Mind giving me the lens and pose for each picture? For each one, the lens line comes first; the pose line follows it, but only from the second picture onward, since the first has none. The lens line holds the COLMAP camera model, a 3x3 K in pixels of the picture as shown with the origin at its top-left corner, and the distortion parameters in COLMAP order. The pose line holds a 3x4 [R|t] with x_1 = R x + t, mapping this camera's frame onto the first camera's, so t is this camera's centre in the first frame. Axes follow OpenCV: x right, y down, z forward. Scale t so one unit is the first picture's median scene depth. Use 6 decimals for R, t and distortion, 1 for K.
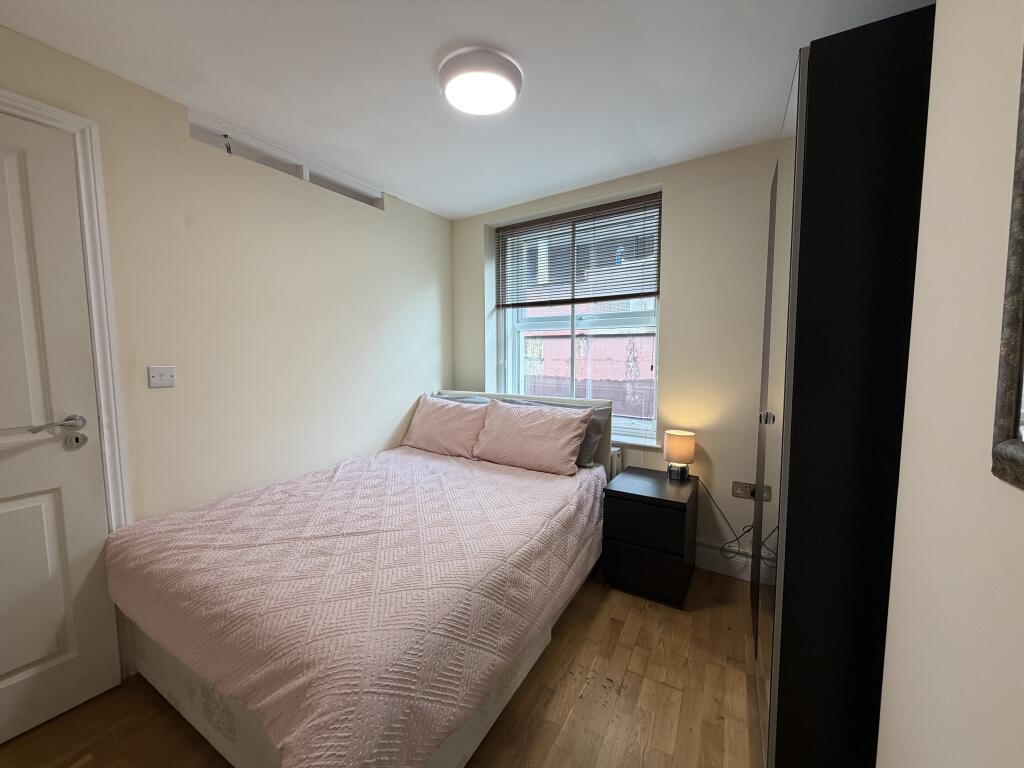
lens RADIAL K [[411.6, 0, 506.8], [0, 411.6, 386.9], [0, 0, 1]] dist [0.001018, 0.000108]
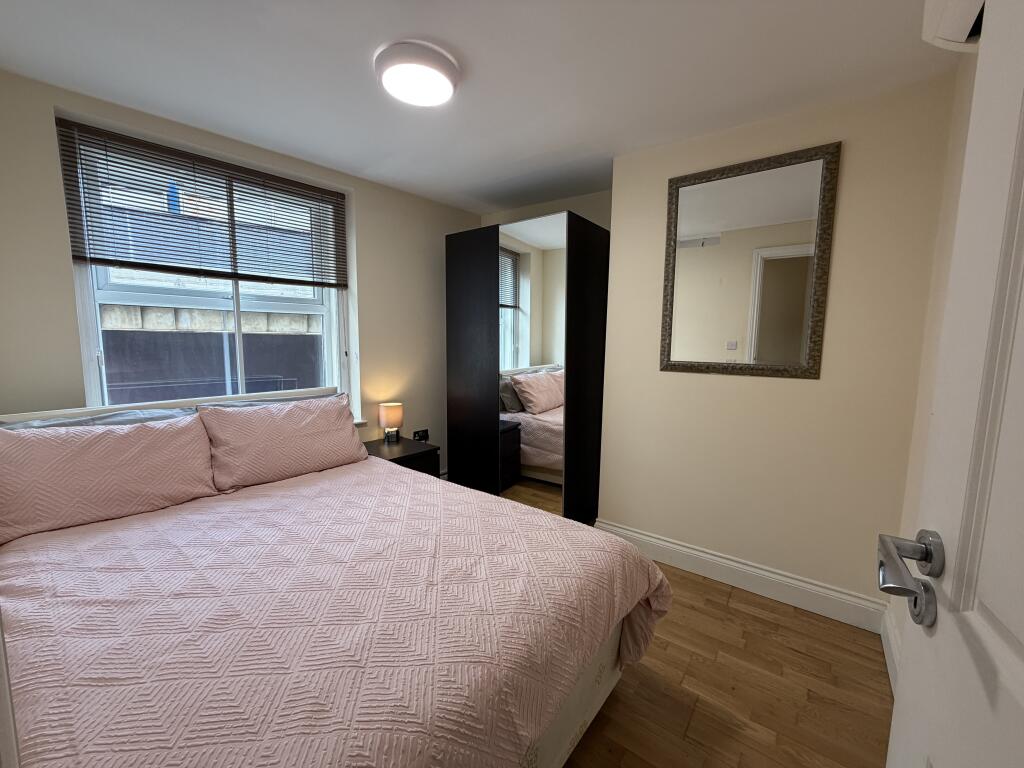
lens RADIAL K [[411.6, 0, 506.8], [0, 411.6, 386.9], [0, 0, 1]] dist [0.001018, 0.000108]
pose [[0.145141, -0.109152, 0.983372, -0.721391], [0.073932, 0.992314, 0.099232, -0.038440], [-0.986645, 0.058300, 0.152095, 0.437854]]
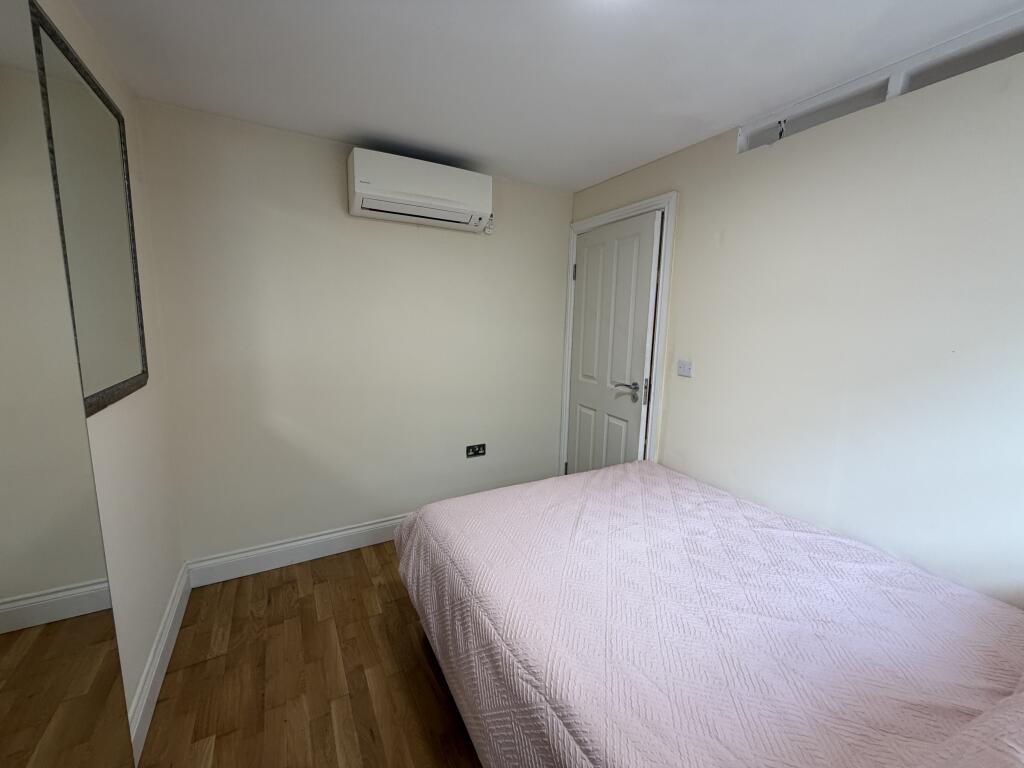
lens RADIAL K [[411.6, 0, 506.8], [0, 411.6, 386.9], [0, 0, 1]] dist [0.001018, 0.000108]
pose [[-0.532717, 0.130850, -0.836117, 0.384336], [-0.096005, 0.972253, 0.213322, -0.131271], [0.840831, 0.193911, -0.505374, 0.825023]]
